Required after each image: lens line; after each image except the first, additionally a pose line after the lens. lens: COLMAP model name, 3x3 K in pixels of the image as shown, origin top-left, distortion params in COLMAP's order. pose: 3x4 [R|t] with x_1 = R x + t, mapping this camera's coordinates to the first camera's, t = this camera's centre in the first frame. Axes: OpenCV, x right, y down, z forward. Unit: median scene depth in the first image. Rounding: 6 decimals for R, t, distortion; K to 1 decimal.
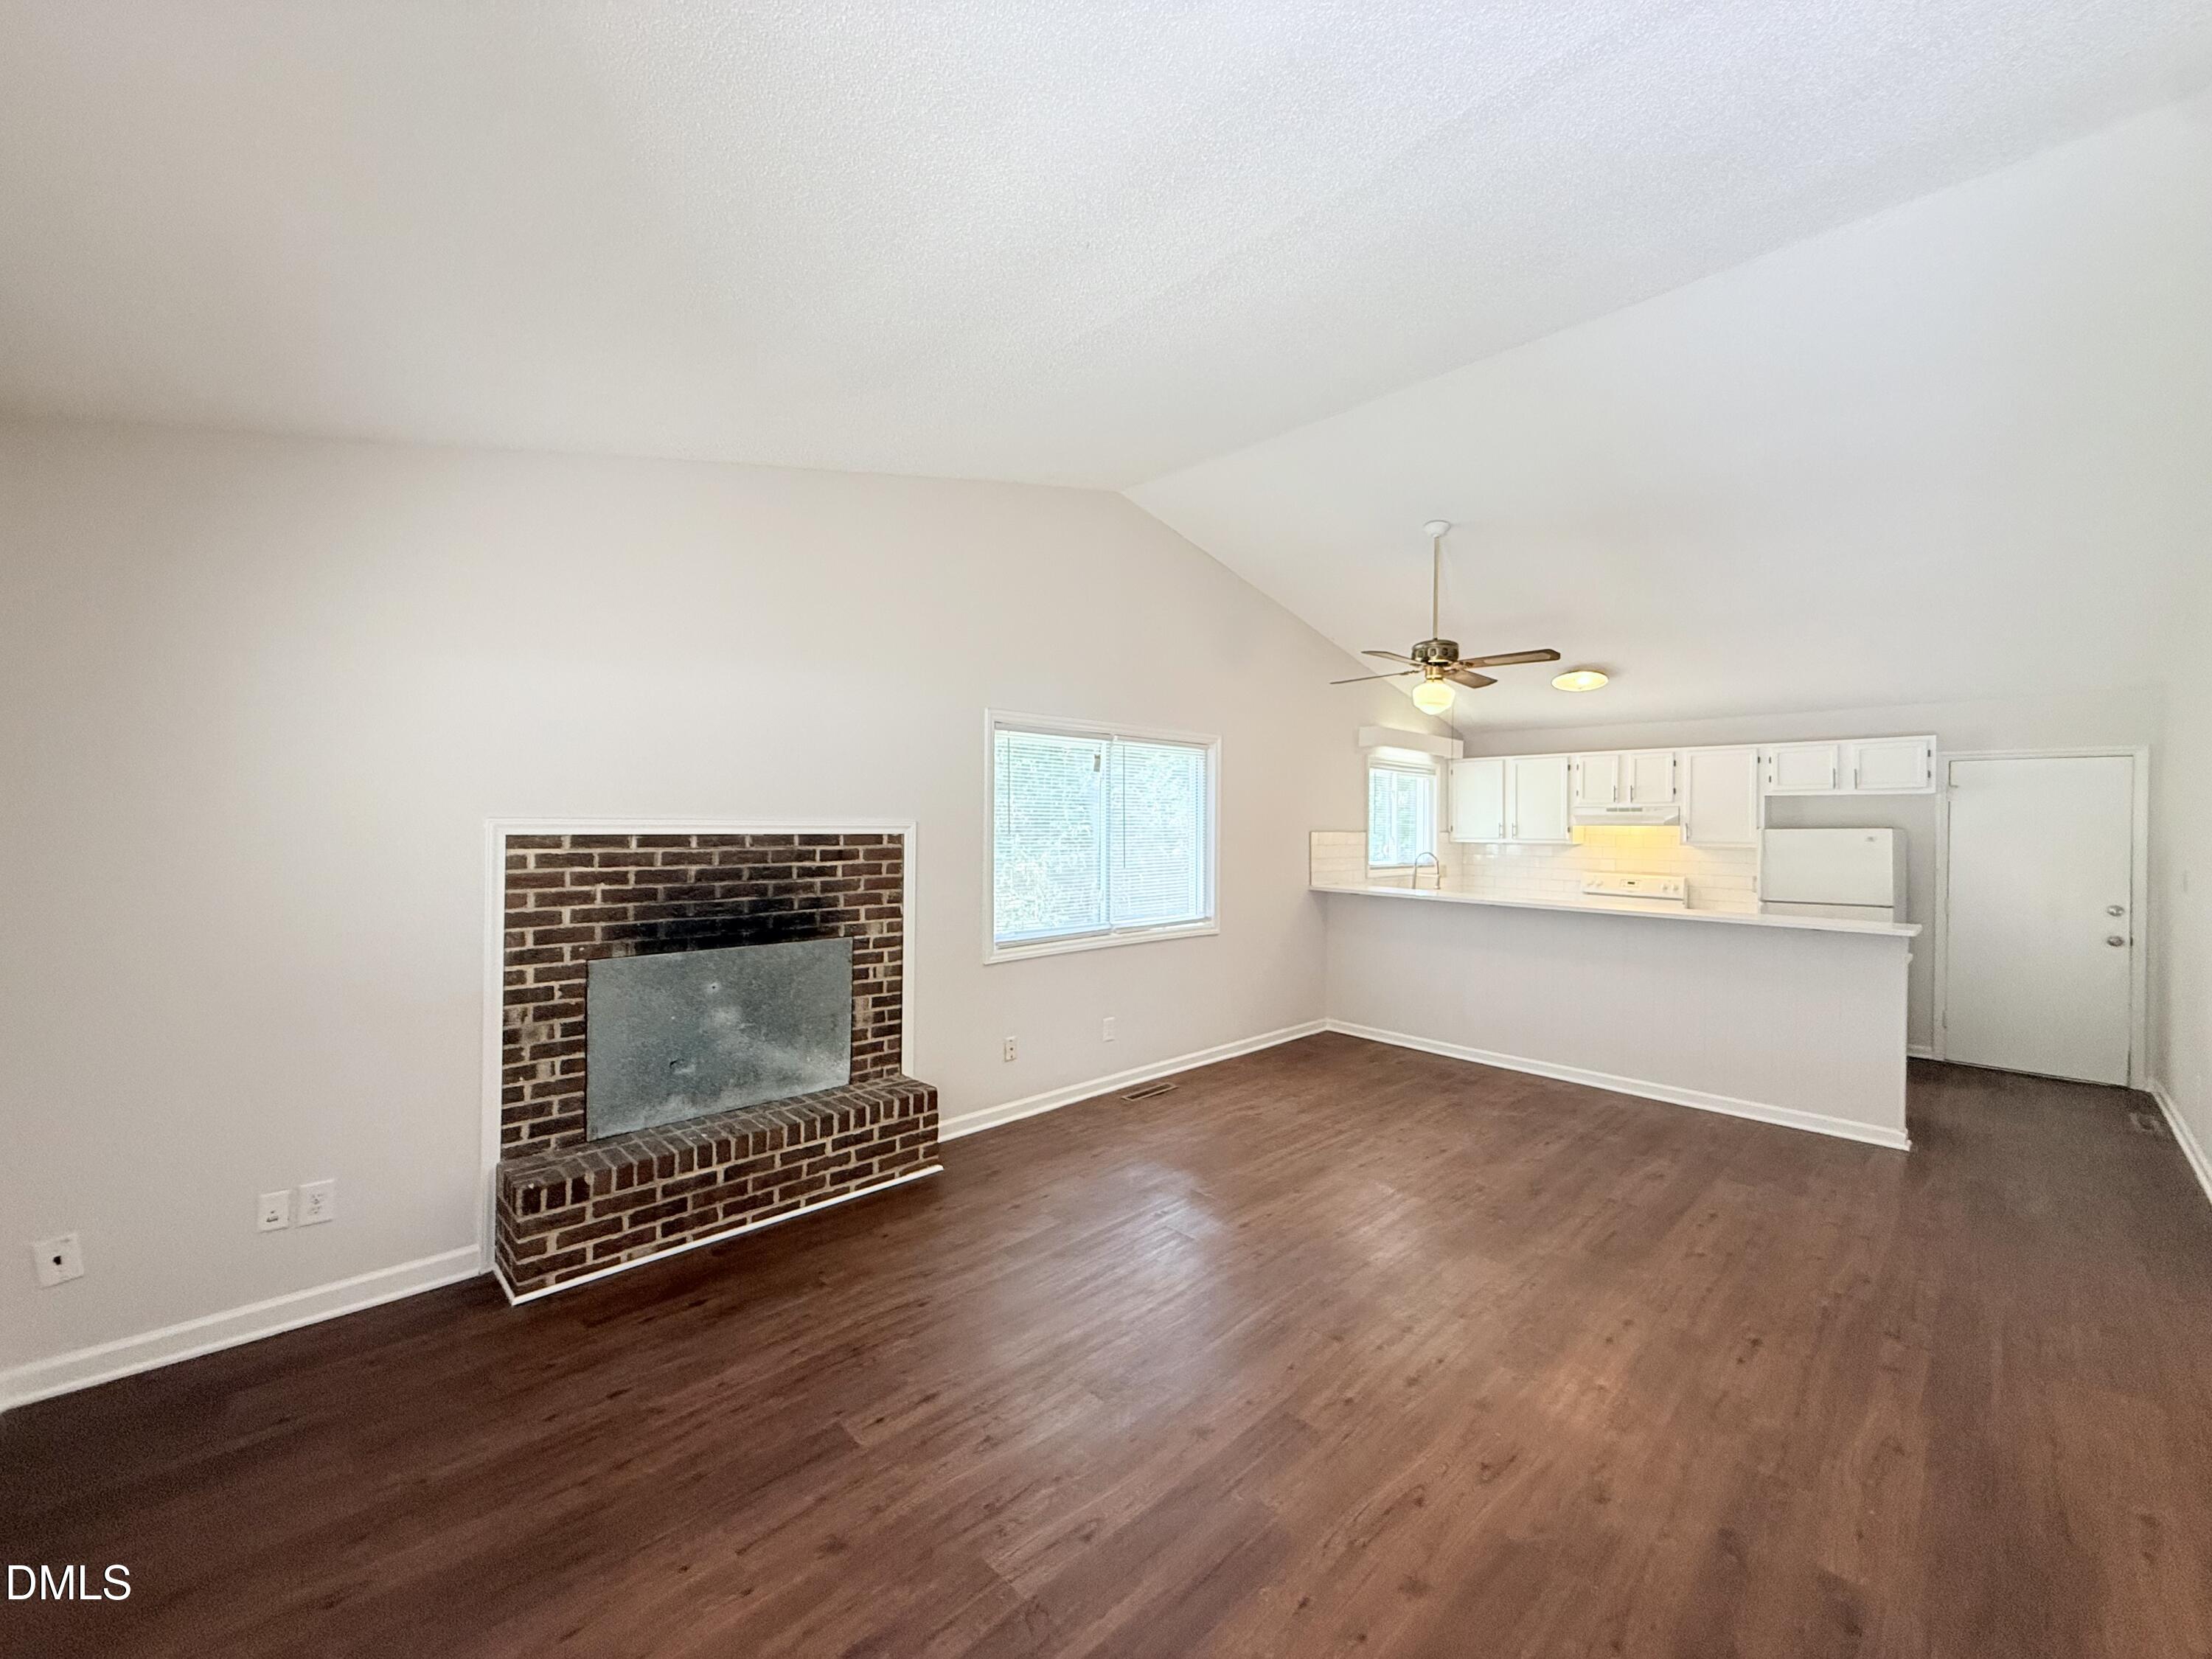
lens RADIAL K [[882.5, 0, 1090.7], [0, 882.5, 825.8], [0, 0, 1]] dist [-0.000665, 0.000413]
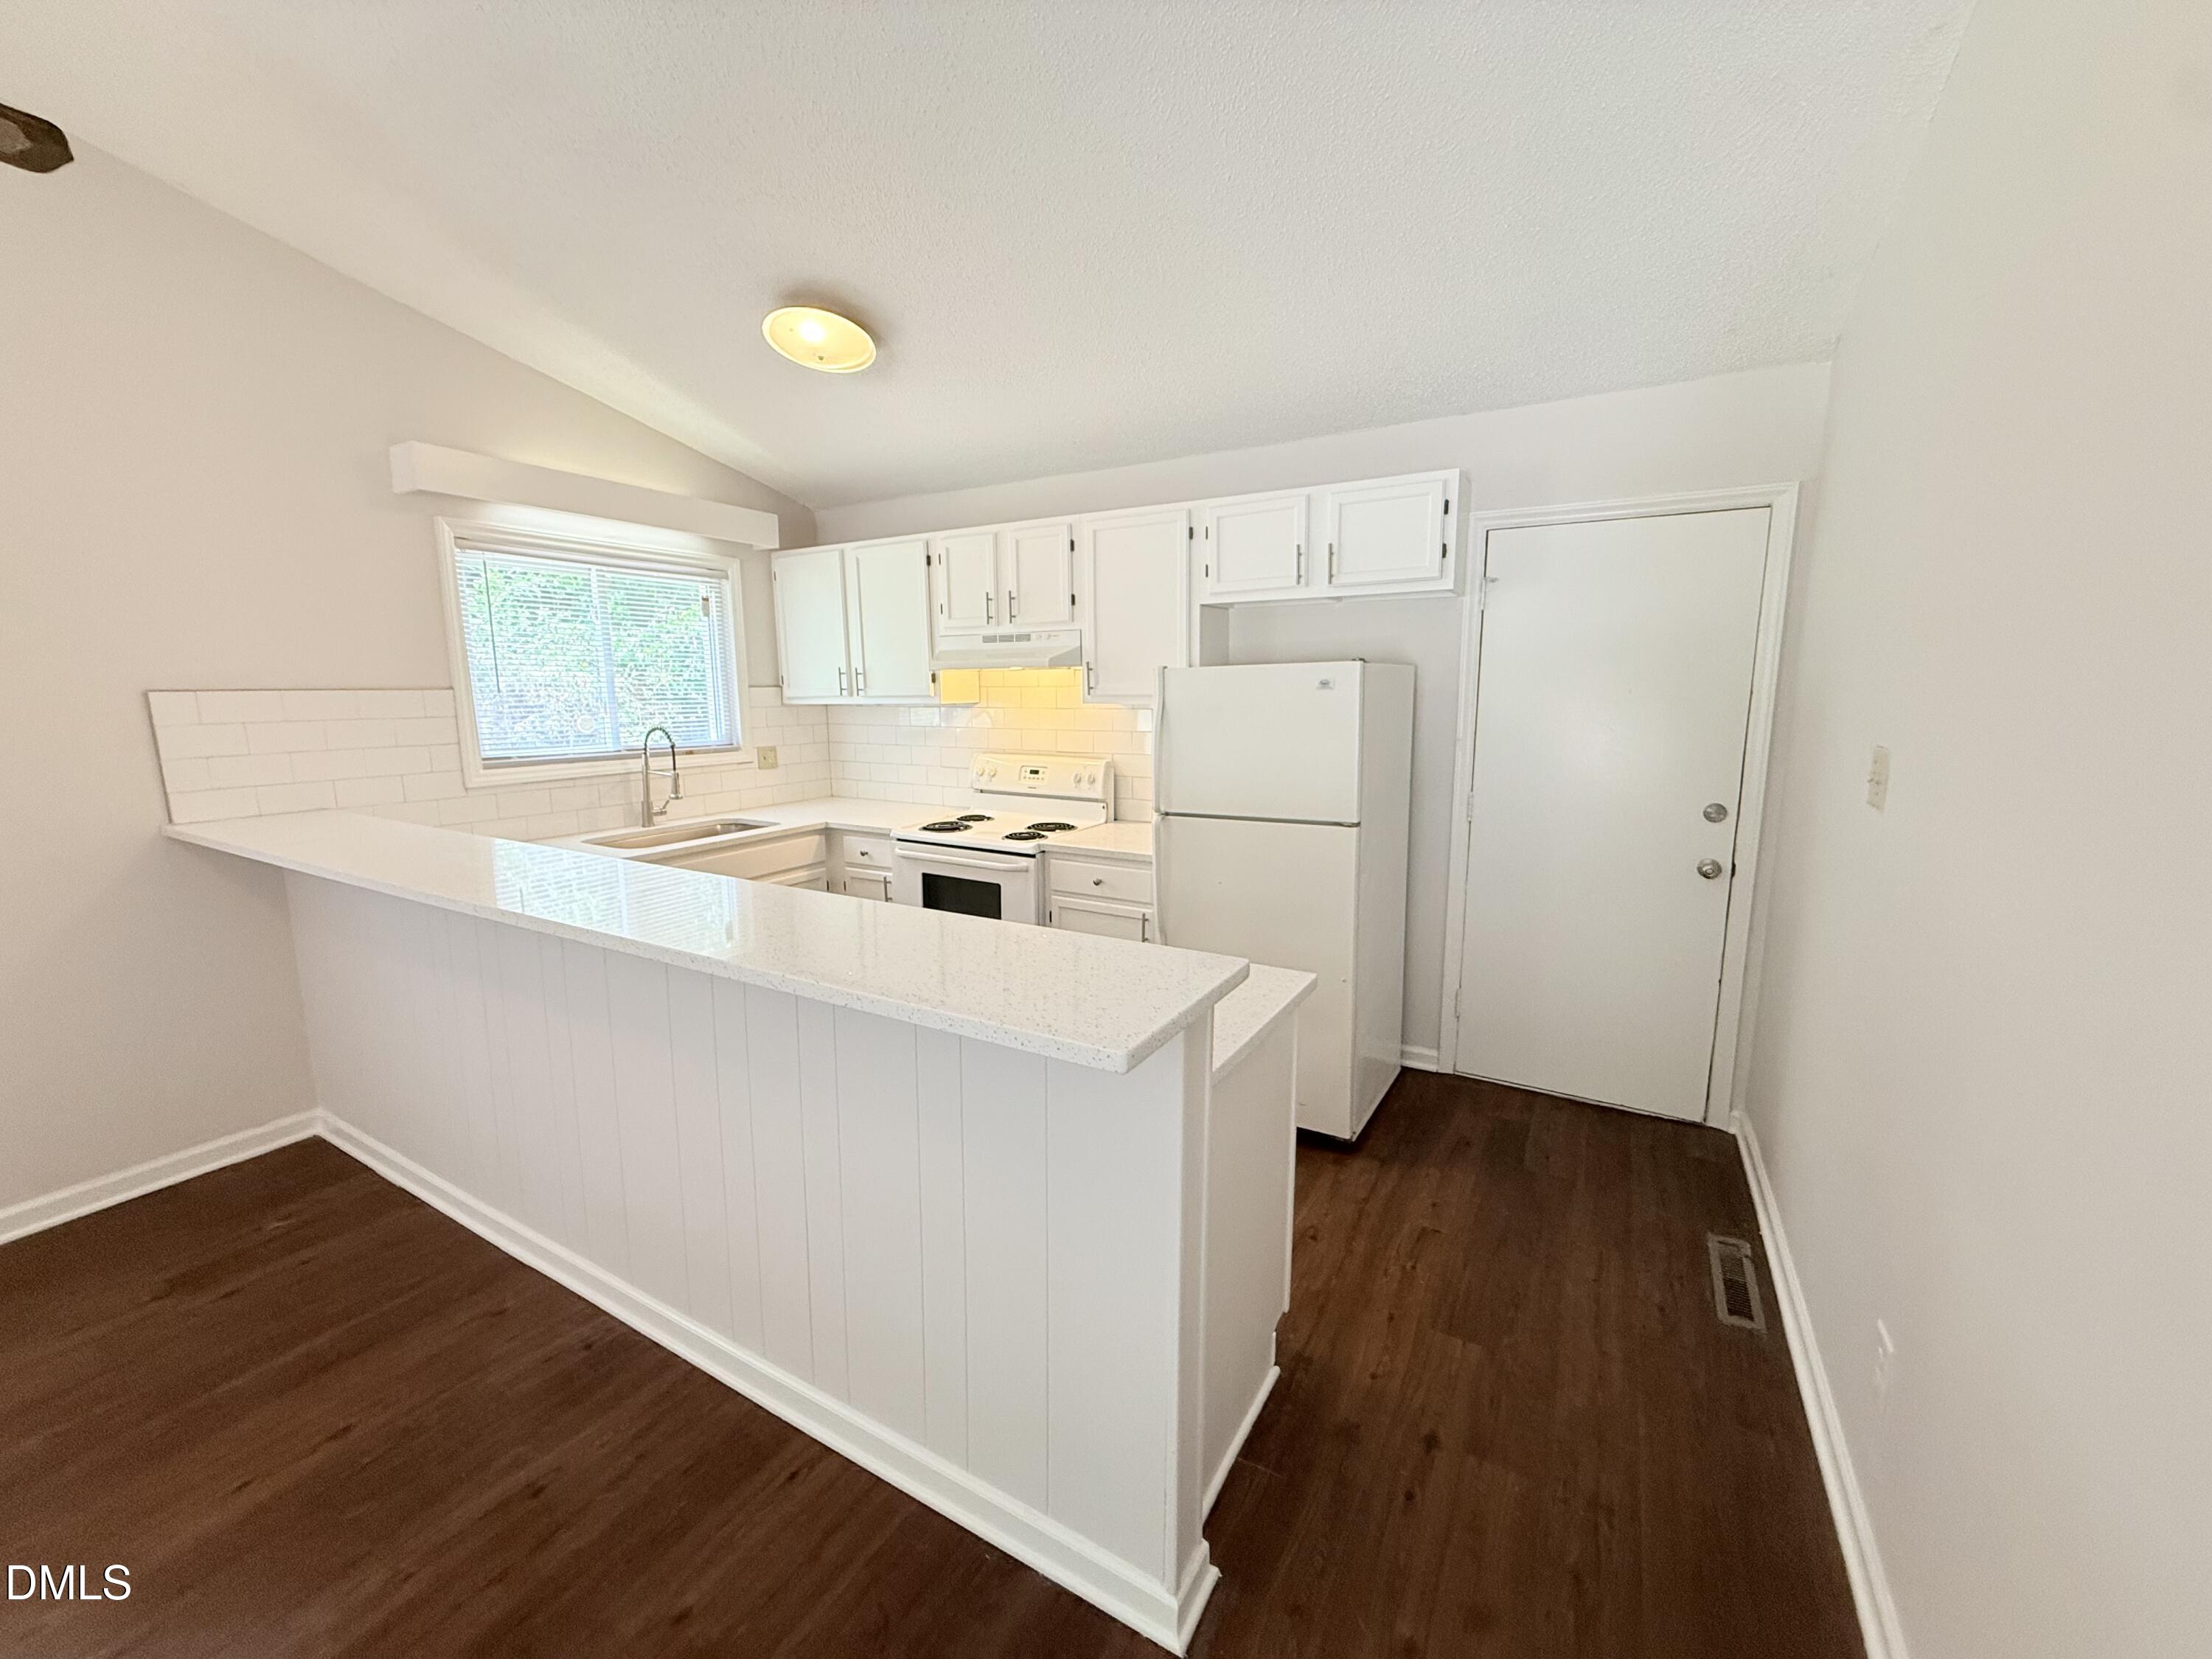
lens RADIAL K [[882.5, 0, 1099.5], [0, 882.5, 823.4], [0, 0, 1]] dist [-0.000665, 0.000413]
pose [[0.962821, -0.061383, 0.263076, 0.533845], [0.019129, 0.986890, 0.160257, 0.008422], [-0.269464, -0.149267, 0.951372, 0.476875]]
